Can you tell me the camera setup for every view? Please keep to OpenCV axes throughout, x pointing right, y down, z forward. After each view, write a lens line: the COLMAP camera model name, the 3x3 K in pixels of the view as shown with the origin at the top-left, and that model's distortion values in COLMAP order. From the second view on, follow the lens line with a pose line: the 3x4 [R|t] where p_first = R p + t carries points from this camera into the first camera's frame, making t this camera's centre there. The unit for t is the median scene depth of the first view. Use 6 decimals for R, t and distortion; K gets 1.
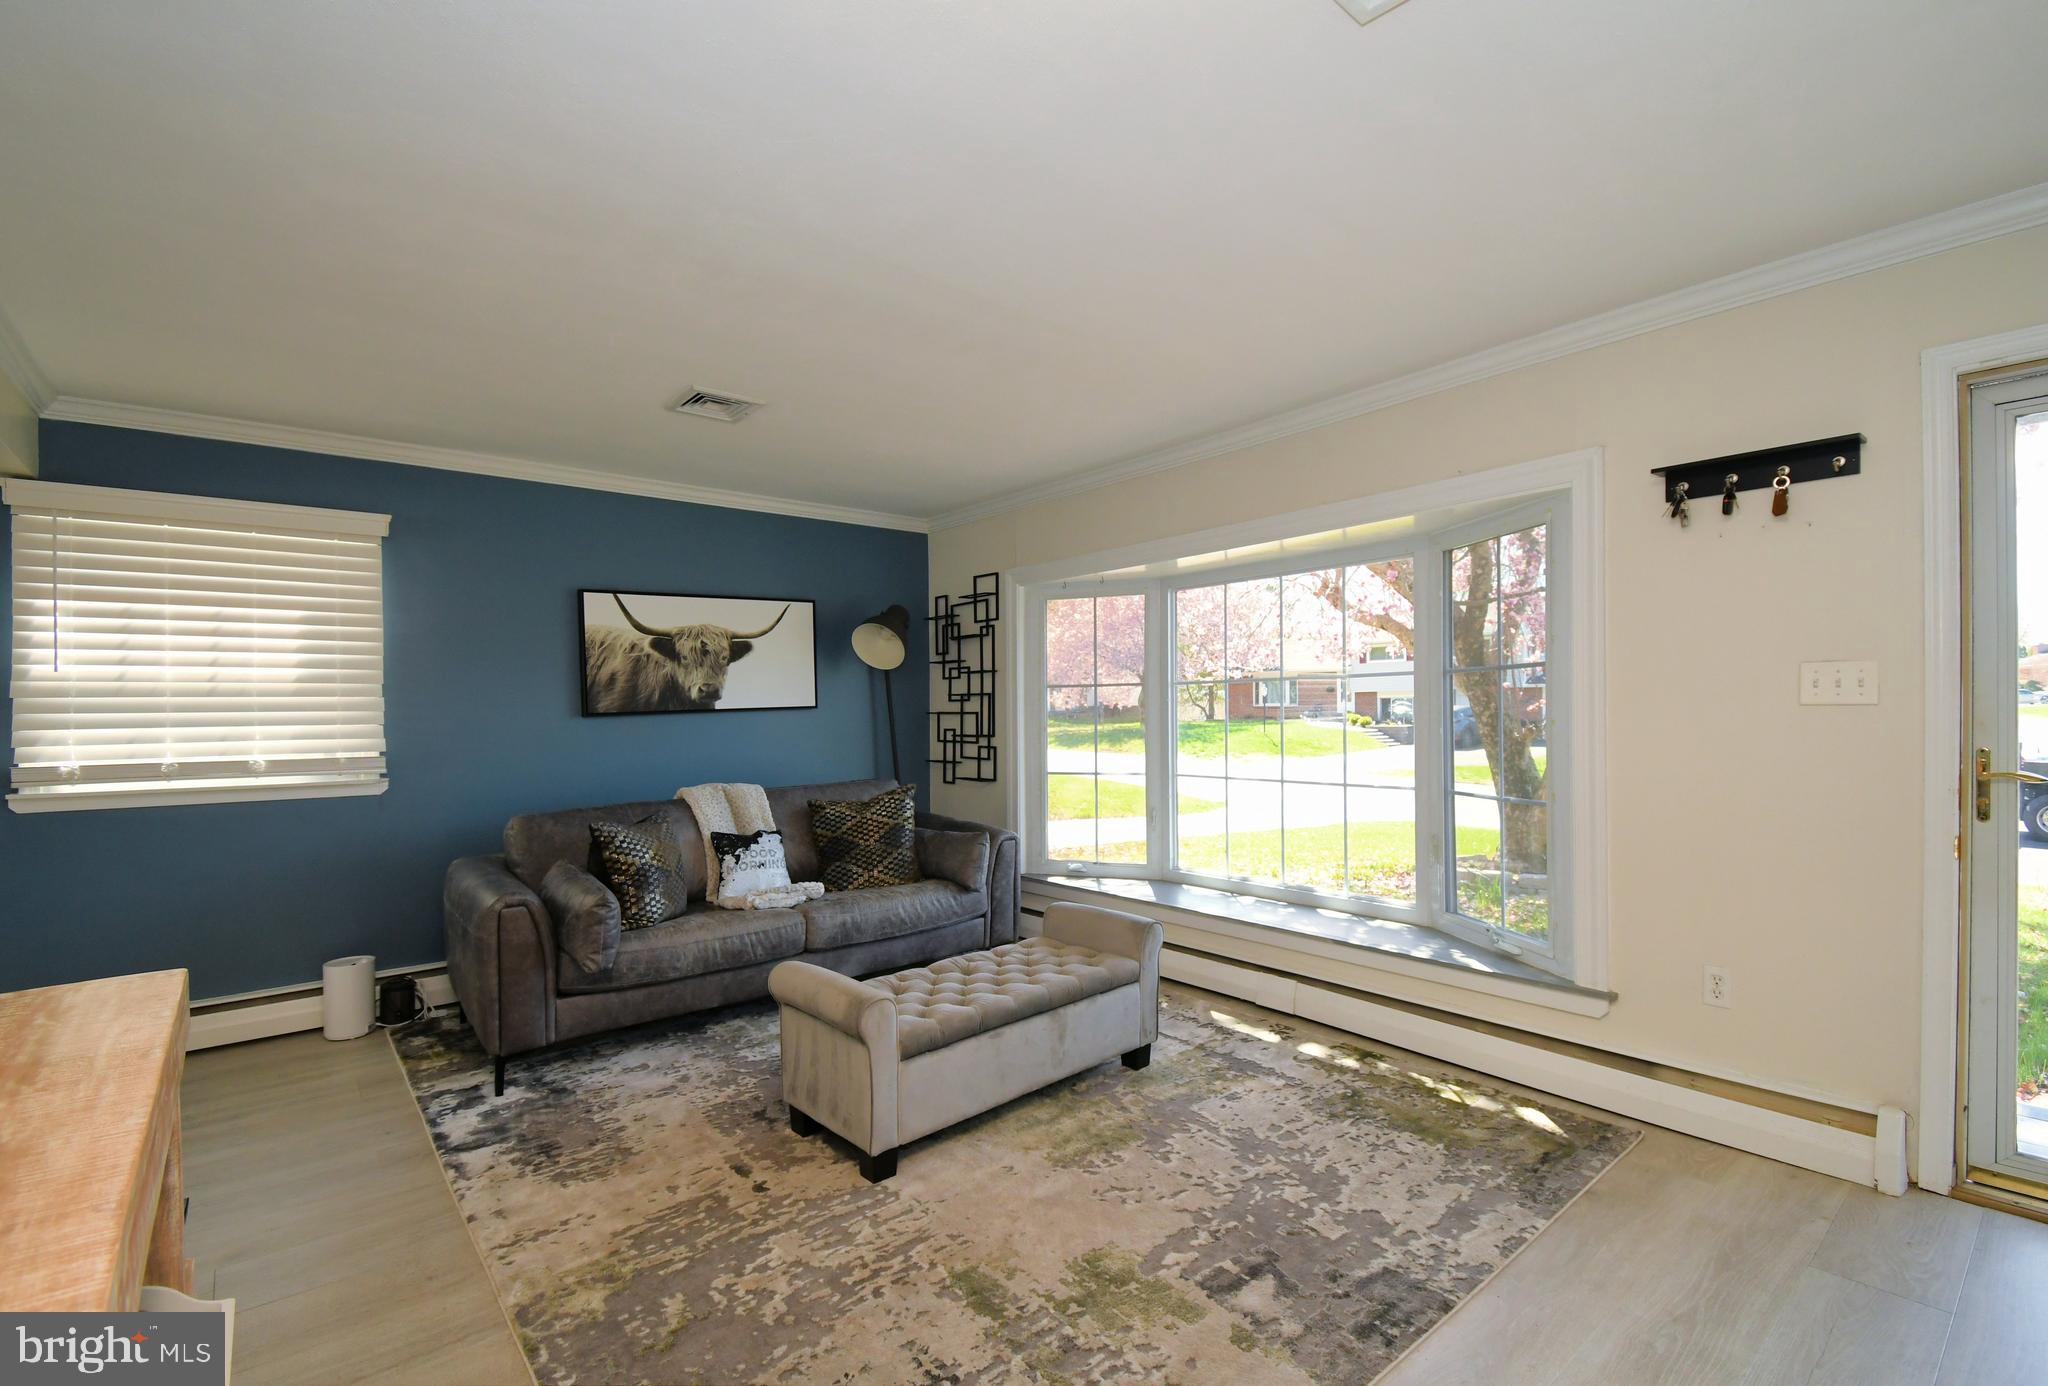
lens RADIAL K [[923.5, 0, 1033.8], [0, 923.5, 683.7], [0, 0, 1]] dist [-0.000476, -0.012432]
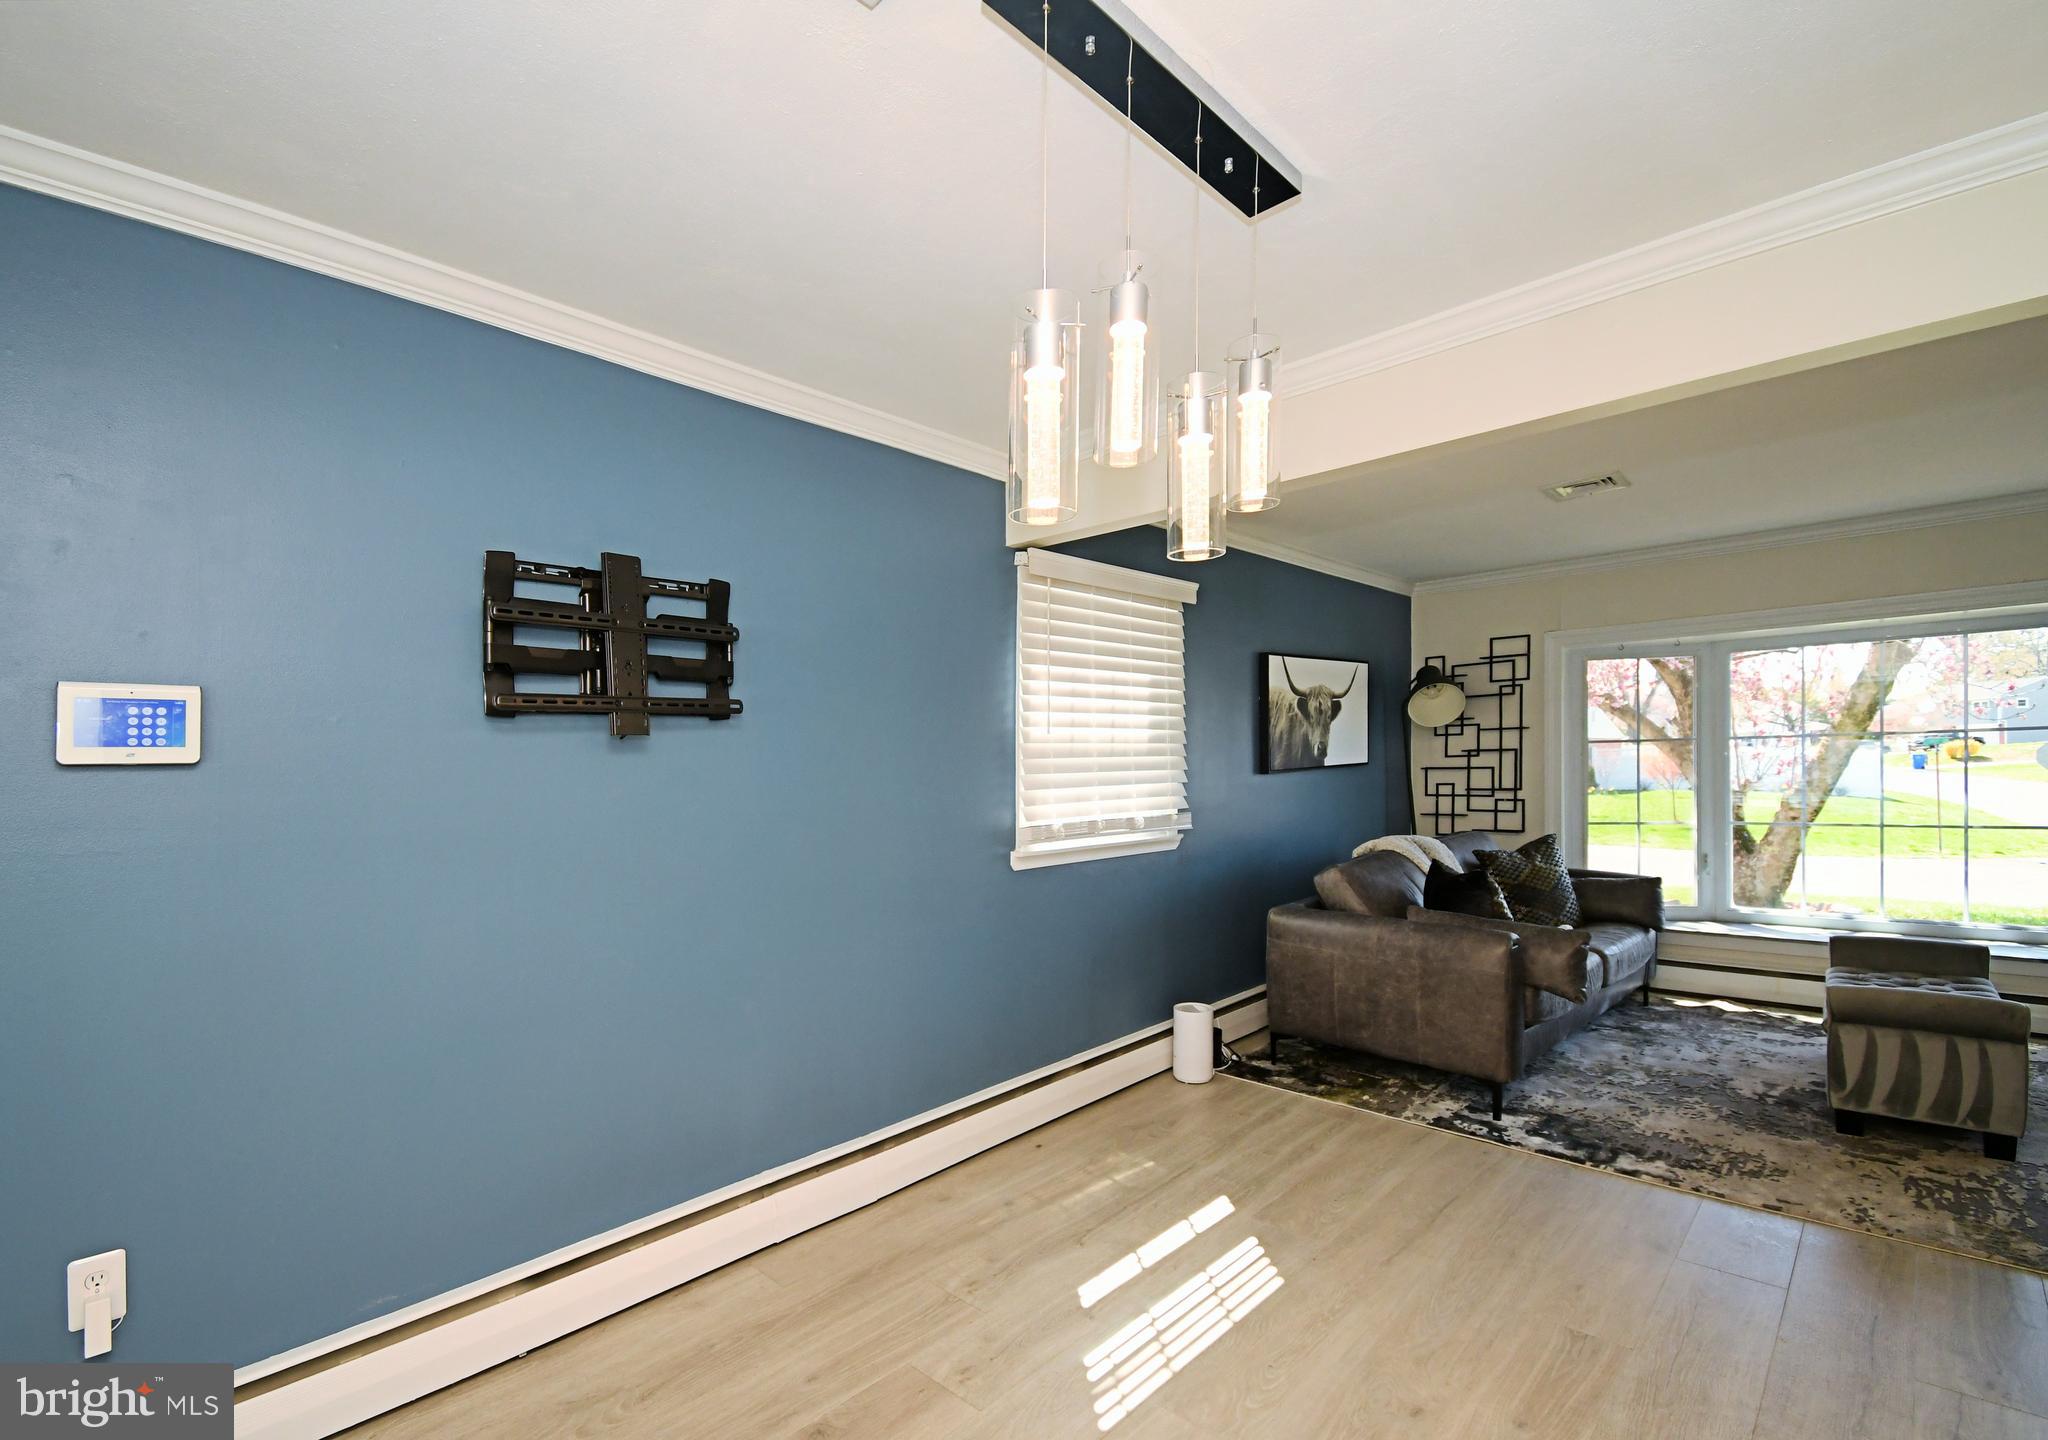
lens RADIAL K [[939.4, 0, 982.9], [0, 939.4, 727.0], [0, 0, 1]] dist [-0.031058, -0.000415]
pose [[0.999591, -0.008499, 0.027314, -0.760410], [0.008962, 0.999817, -0.016879, -0.002252], [-0.027165, 0.017117, 0.999484, -0.052136]]
